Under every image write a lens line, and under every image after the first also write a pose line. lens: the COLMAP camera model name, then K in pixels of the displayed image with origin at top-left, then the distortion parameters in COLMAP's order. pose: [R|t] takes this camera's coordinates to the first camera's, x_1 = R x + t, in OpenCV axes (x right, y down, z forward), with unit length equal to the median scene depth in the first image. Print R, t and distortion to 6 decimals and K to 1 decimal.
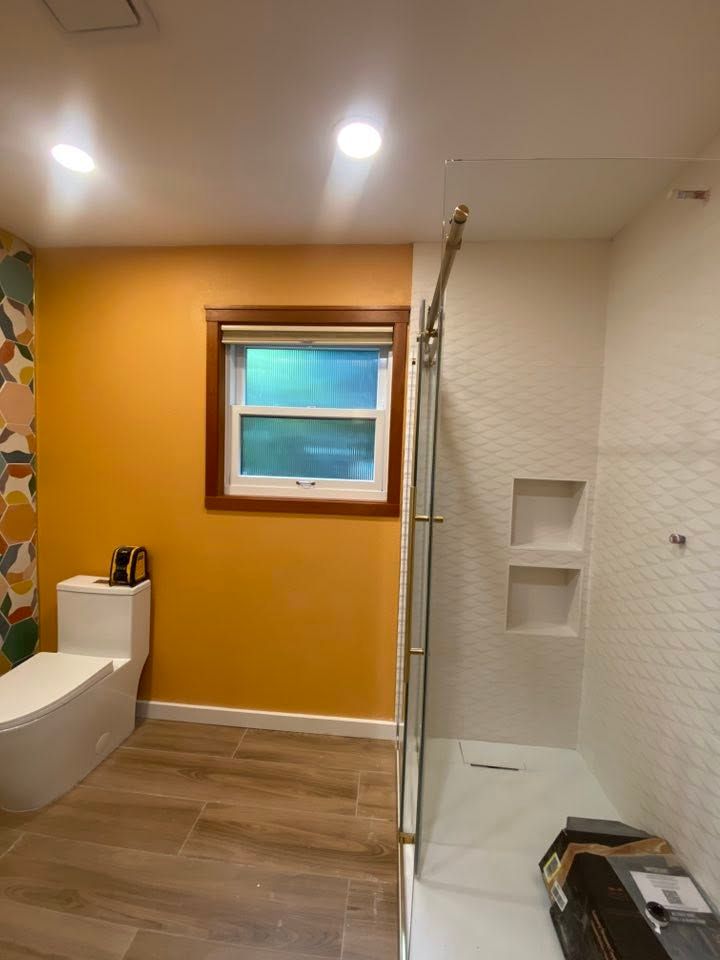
lens RADIAL K [[382.7, 0, 360.0], [0, 382.7, 480.0], [0, 0, 1]] dist [0.014343, -0.018950]
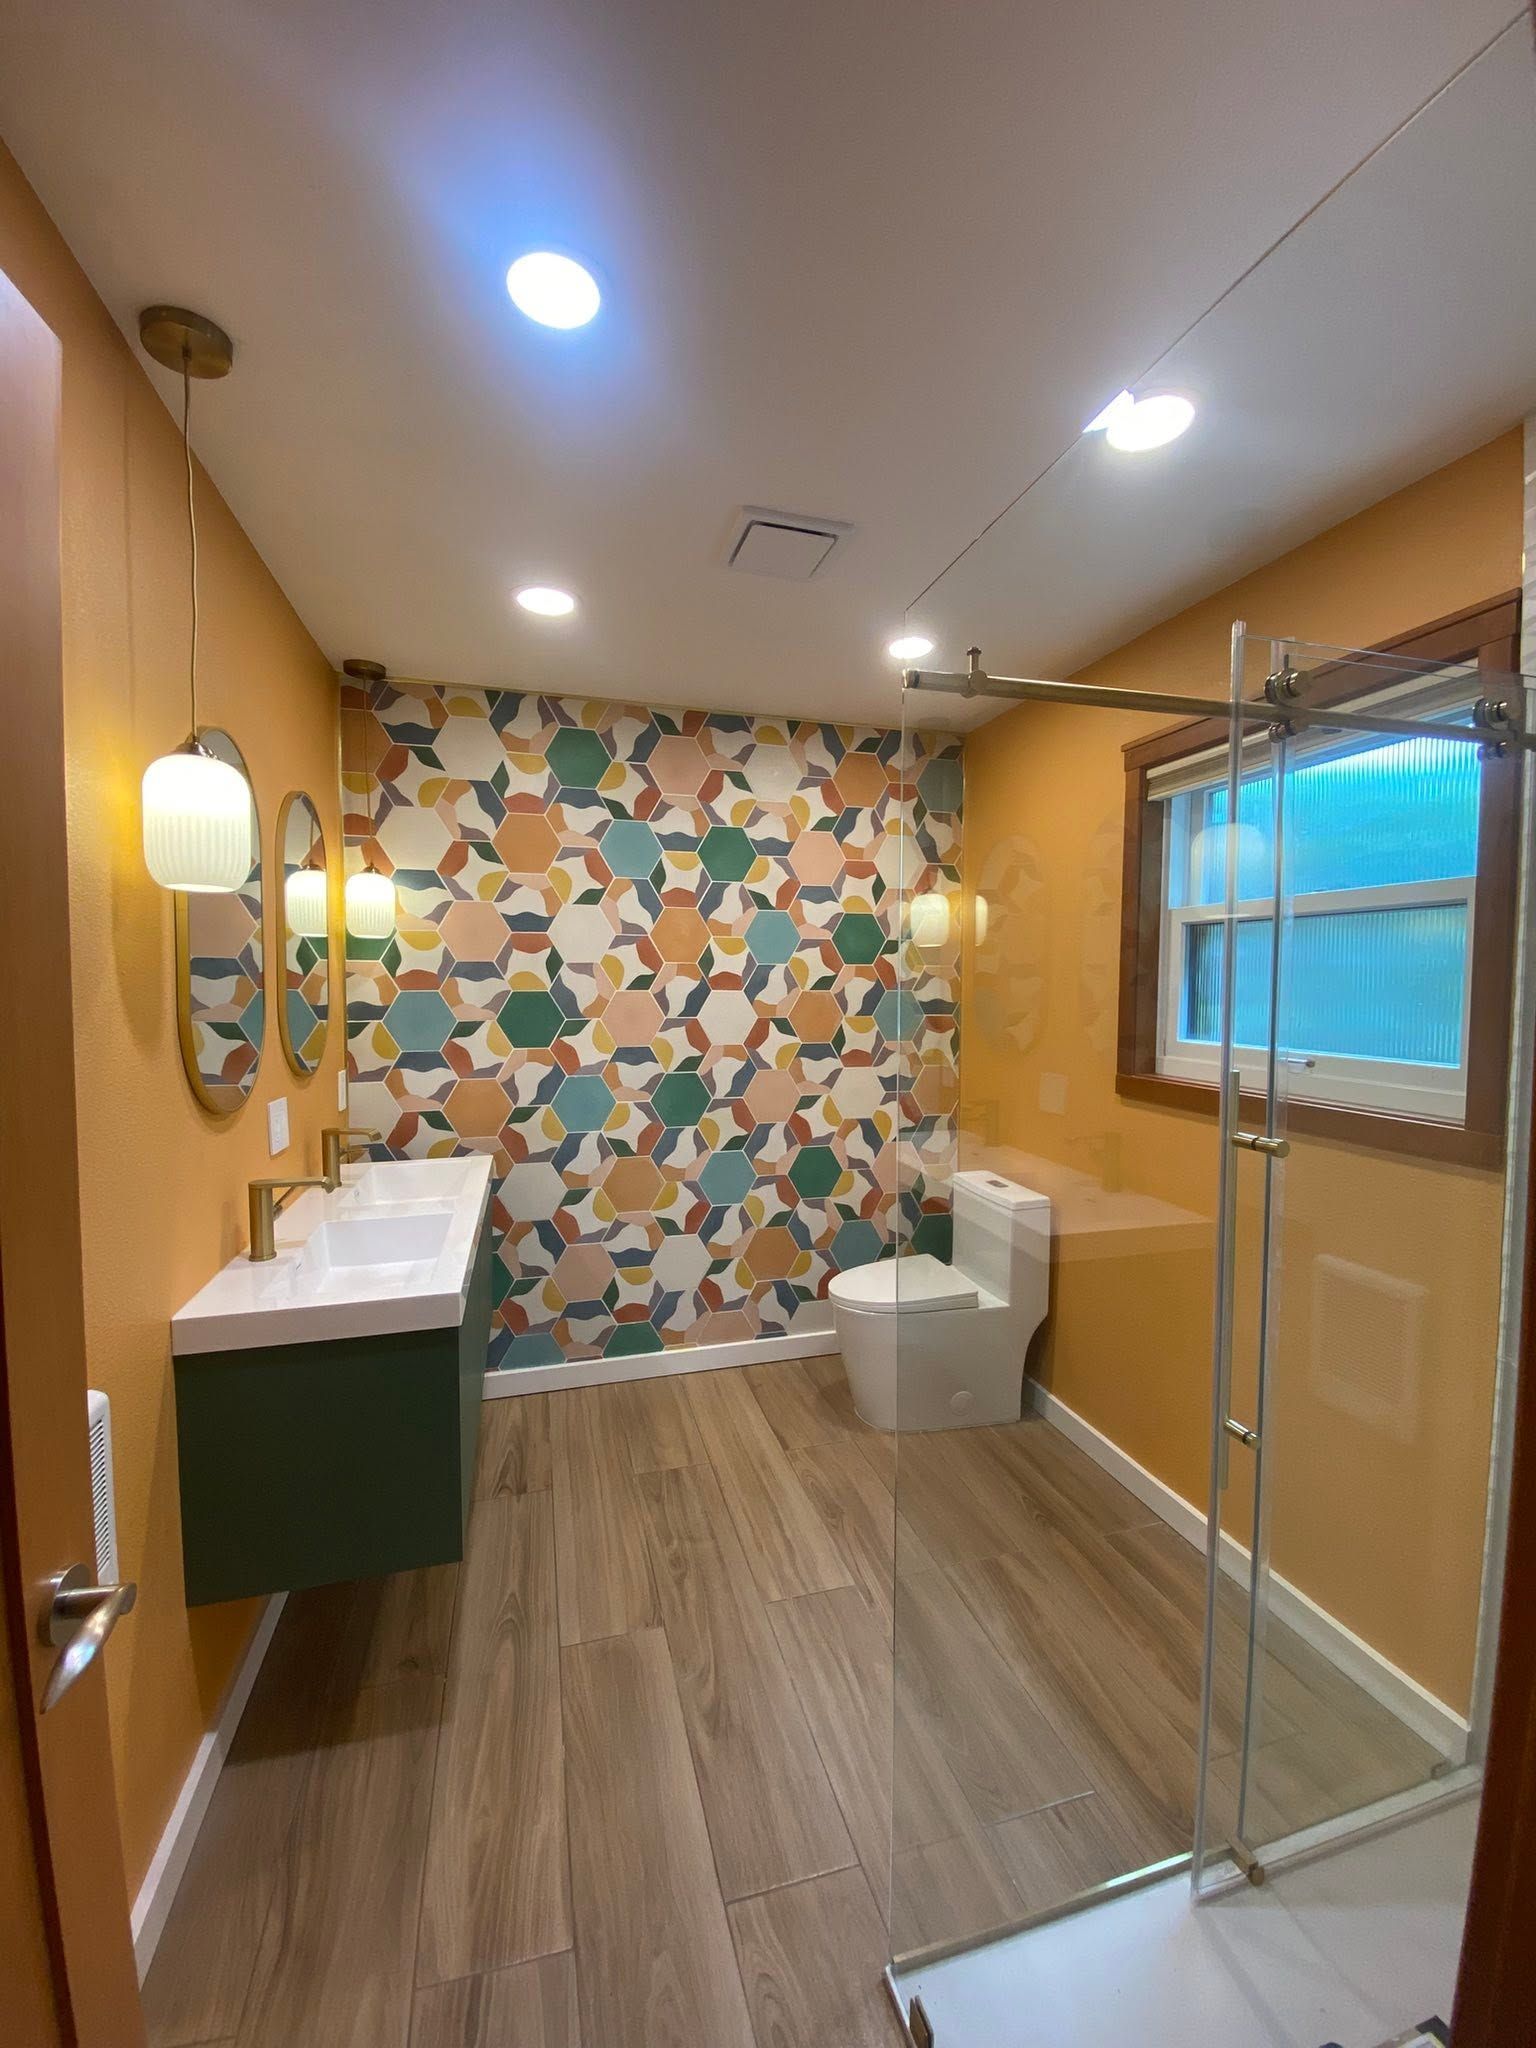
lens RADIAL K [[816.4, 0, 768.0], [0, 816.4, 1024.0], [0, 0, 1]] dist [0.014343, -0.018950]
pose [[0.341577, 0.015118, -0.939732, 0.589502], [-0.048797, 0.998807, -0.001668, -0.003456], [0.938586, 0.046426, 0.341907, 0.085289]]
